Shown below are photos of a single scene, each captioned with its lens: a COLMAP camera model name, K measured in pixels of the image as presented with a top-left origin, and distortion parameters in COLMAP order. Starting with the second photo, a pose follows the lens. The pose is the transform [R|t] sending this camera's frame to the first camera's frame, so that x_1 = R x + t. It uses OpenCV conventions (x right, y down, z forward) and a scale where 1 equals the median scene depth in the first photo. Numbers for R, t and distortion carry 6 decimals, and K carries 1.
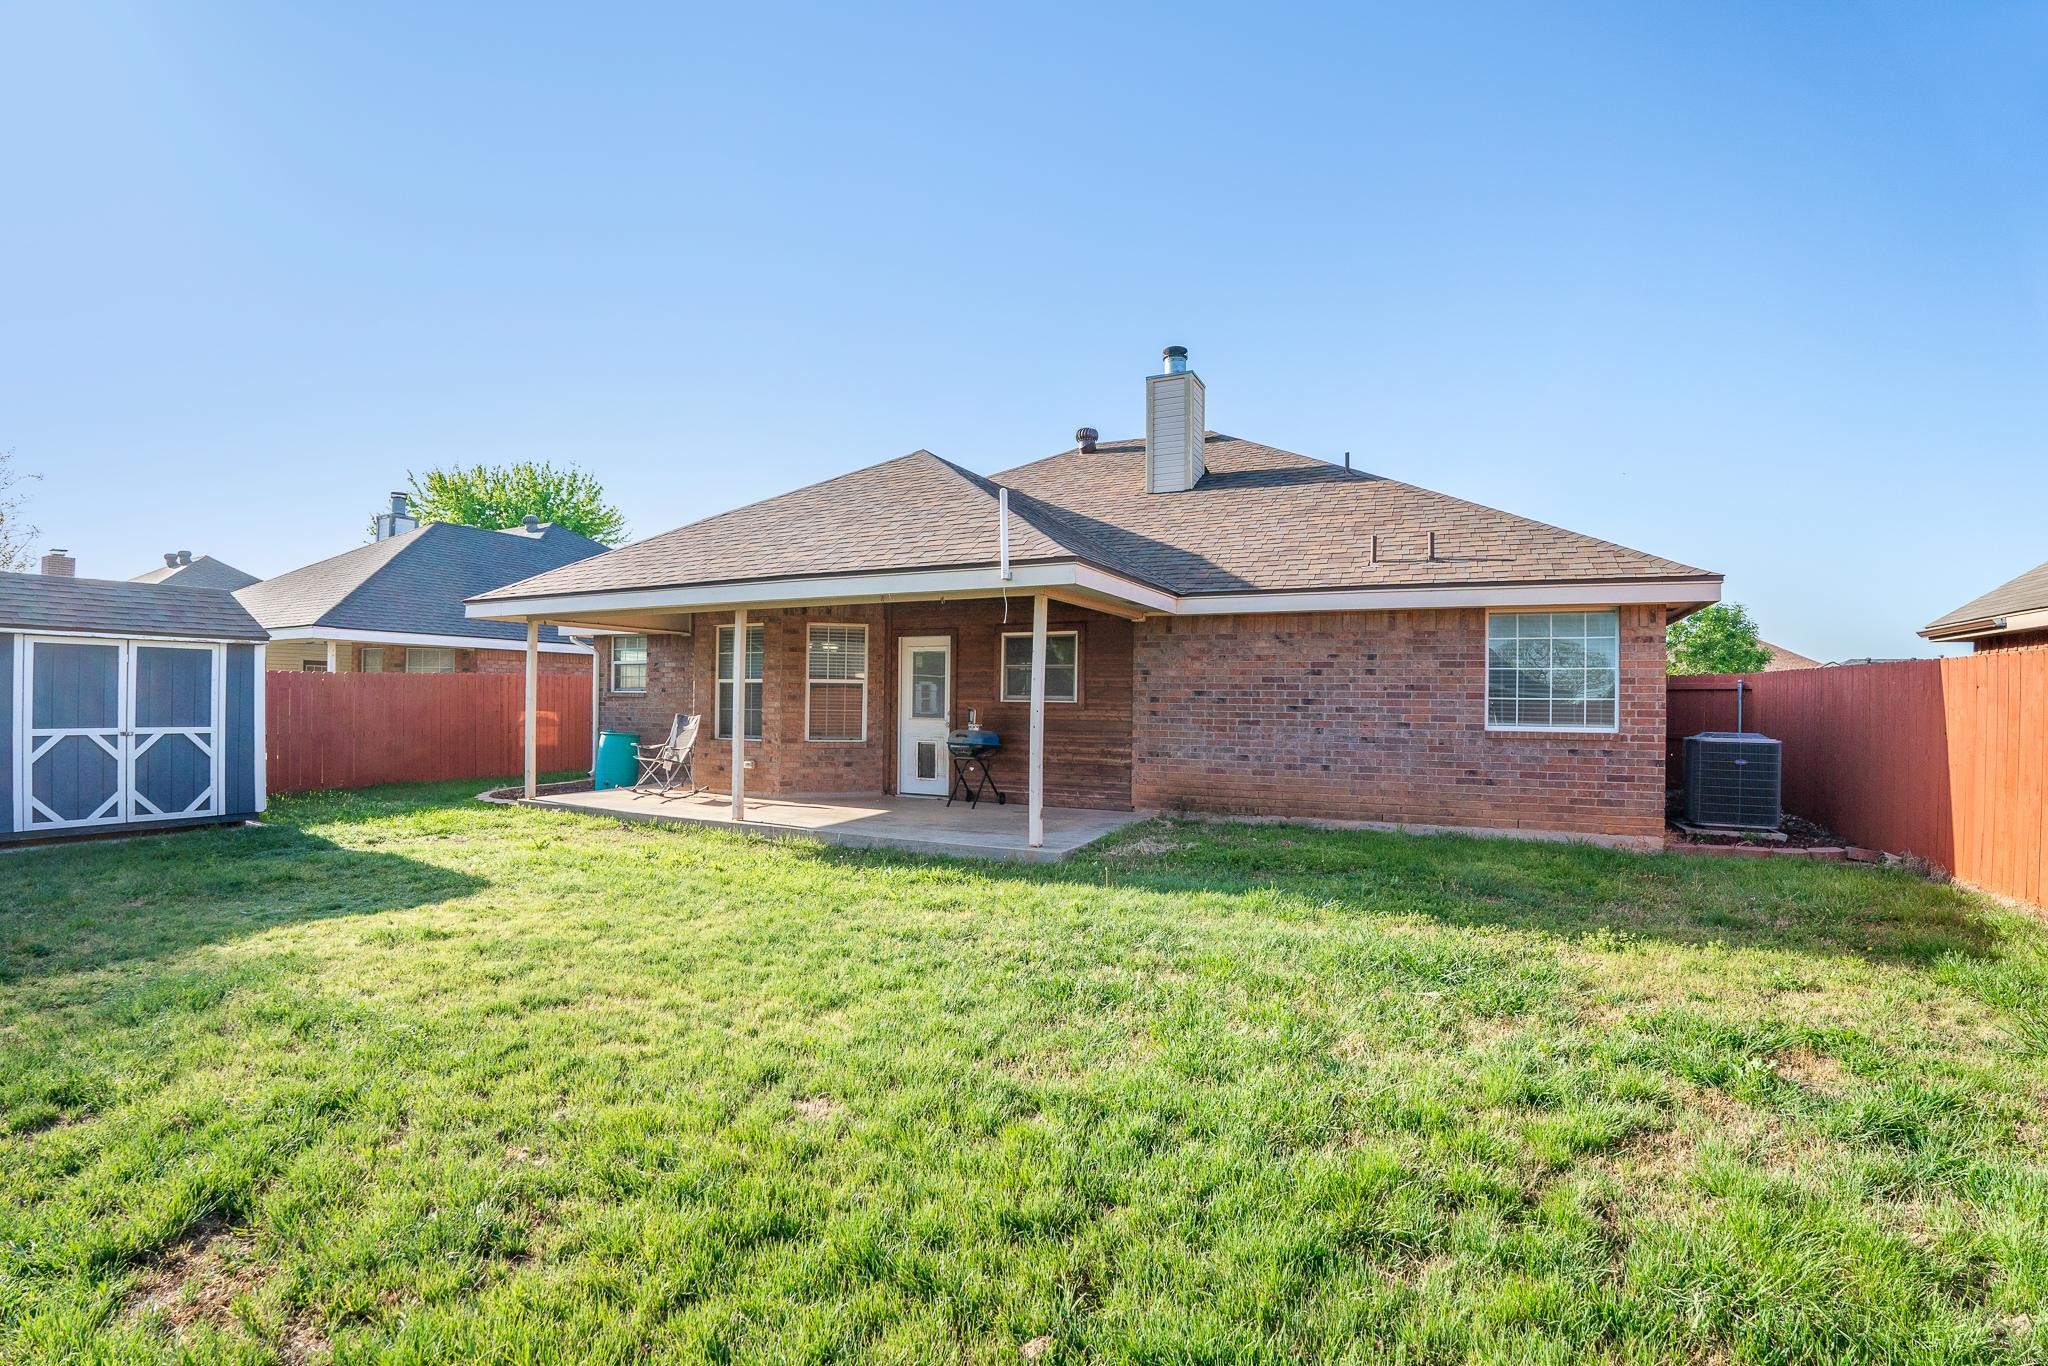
lens RADIAL K [[977.5, 0, 1059.0], [0, 977.5, 689.8], [0, 0, 1]] dist [-0.060832, 0.001254]
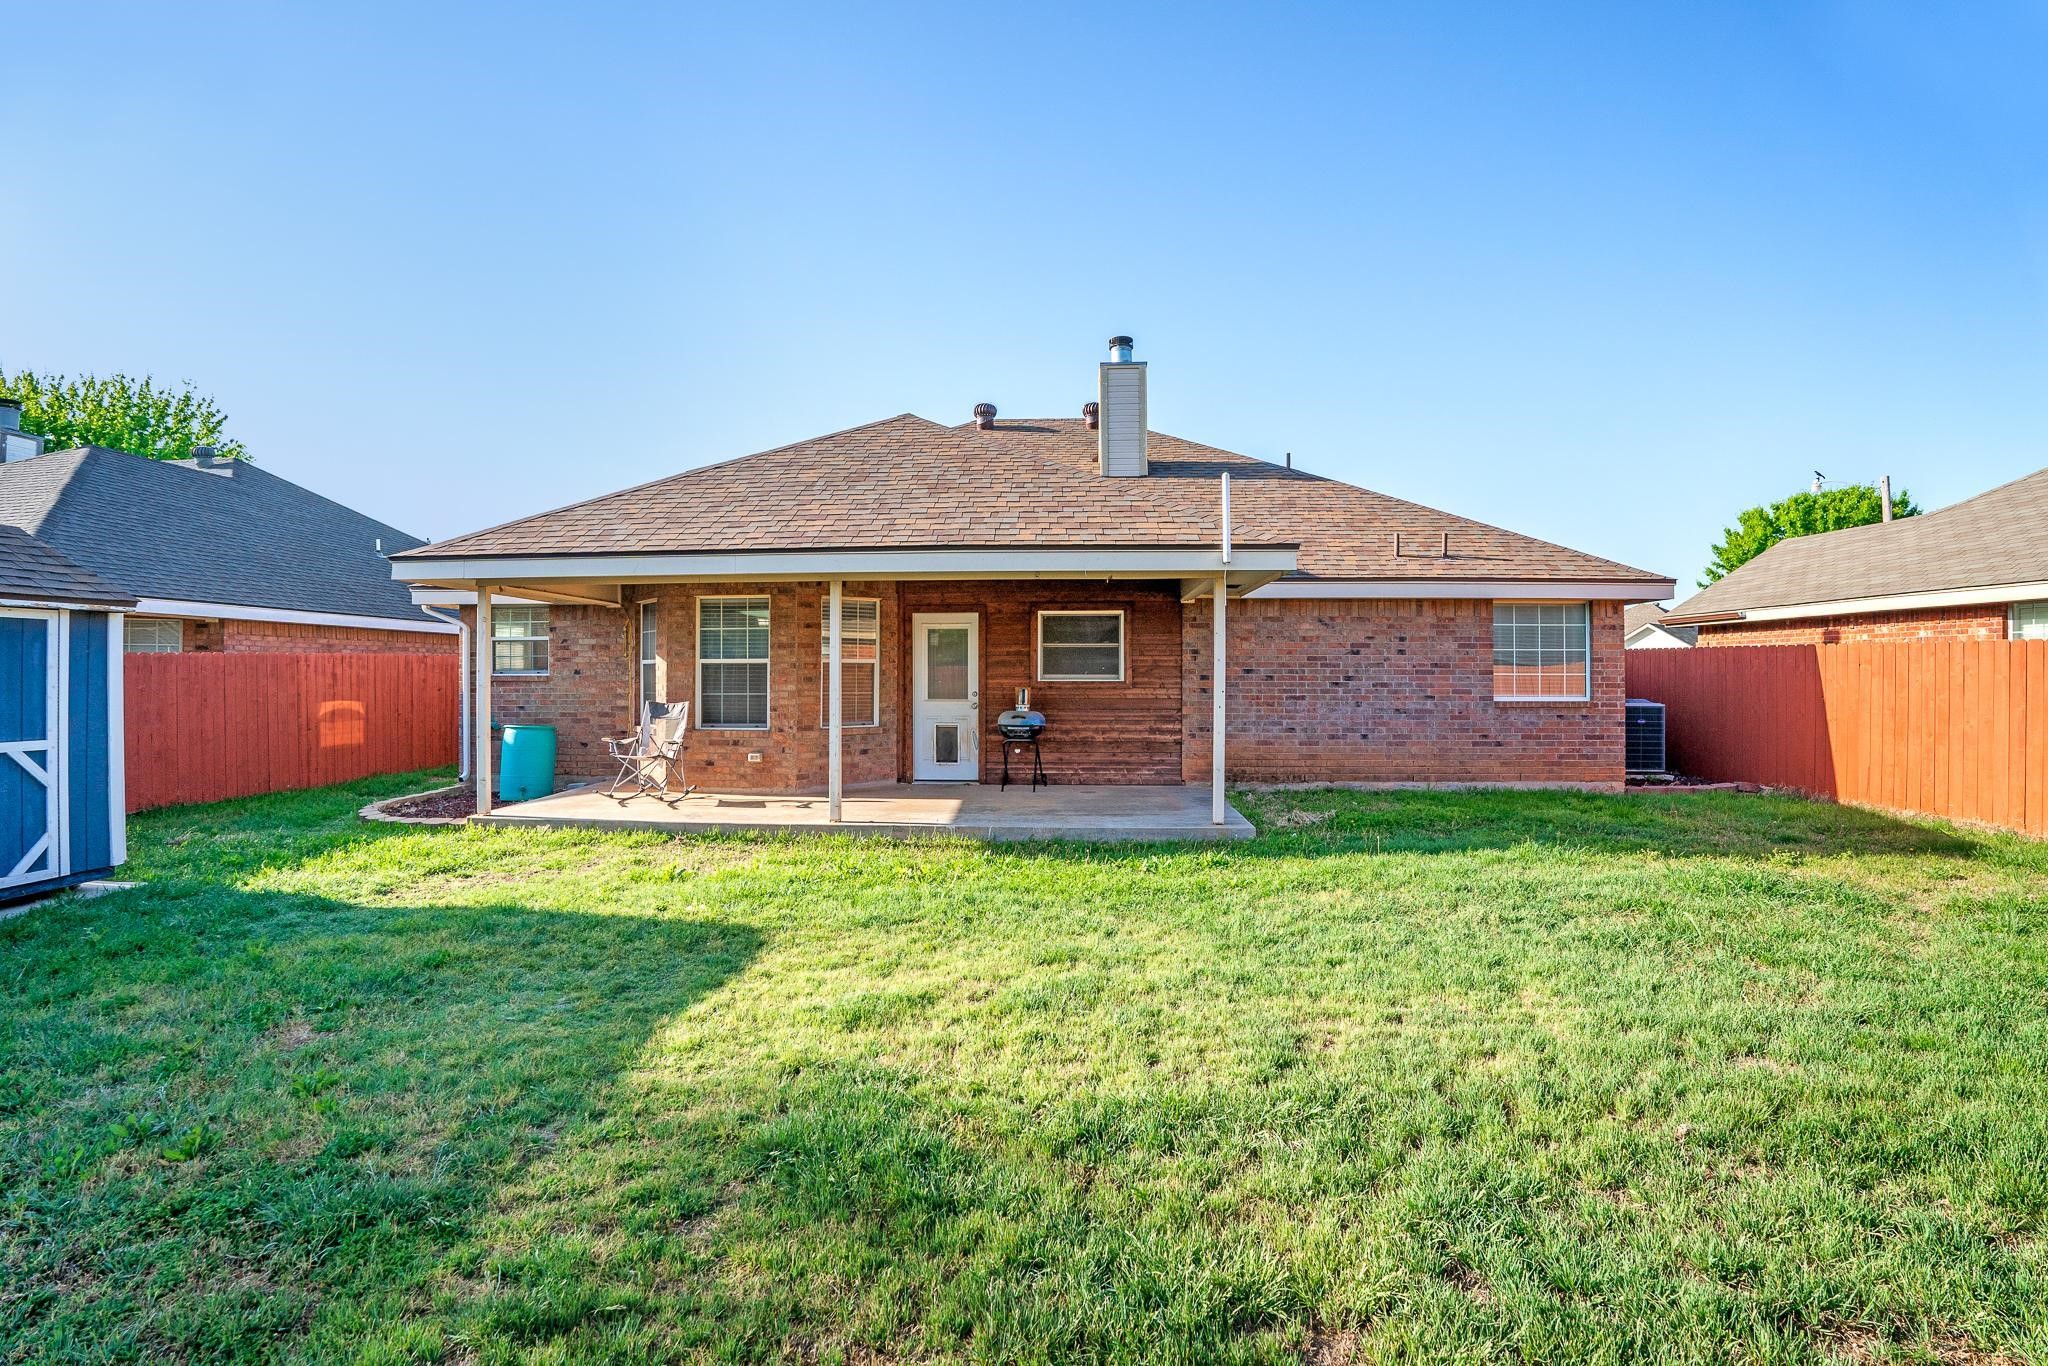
lens RADIAL K [[942.9, 0, 1067.8], [0, 942.9, 668.6], [0, 0, 1]] dist [-0.041725, -0.000122]
pose [[0.913039, -0.008009, 0.407794, -0.475985], [0.004418, 0.999943, 0.009748, -0.010963], [-0.407849, -0.007099, 0.913022, 0.141530]]
